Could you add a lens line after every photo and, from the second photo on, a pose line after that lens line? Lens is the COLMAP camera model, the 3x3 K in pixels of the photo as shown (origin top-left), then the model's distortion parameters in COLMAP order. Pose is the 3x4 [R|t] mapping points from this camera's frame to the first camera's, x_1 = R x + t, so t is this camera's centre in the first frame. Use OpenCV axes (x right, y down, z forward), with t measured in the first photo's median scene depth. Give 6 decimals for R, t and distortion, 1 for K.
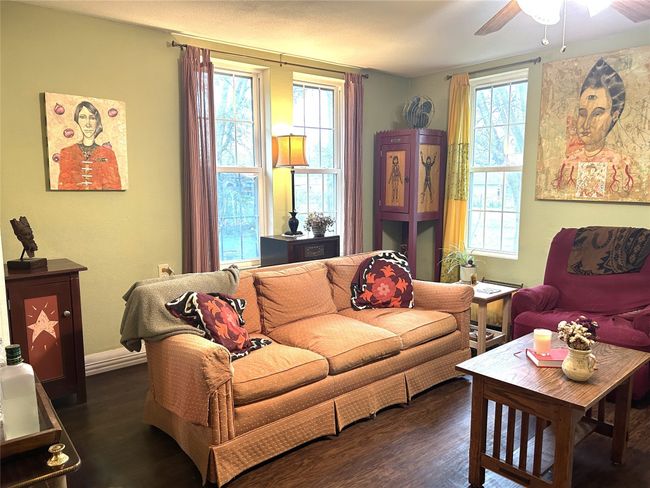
lens RADIAL K [[482.4, 0, 322.7], [0, 482.4, 257.1], [0, 0, 1]] dist [-0.001951, 0.001966]
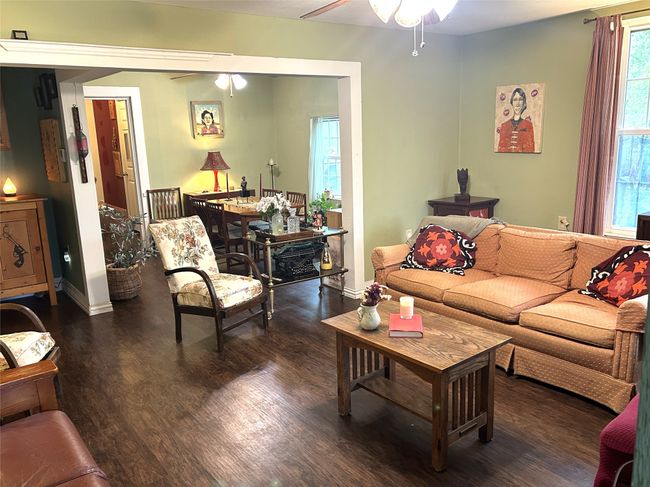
lens RADIAL K [[532.0, 0, 324.7], [0, 532.0, 243.0], [0, 0, 1]] dist [0.051997, 0.002191]
pose [[-0.028135, 0.212864, -0.976677, 1.121249], [-0.110982, 0.970358, 0.214684, -0.159997], [0.993424, 0.114434, -0.003677, 0.501291]]
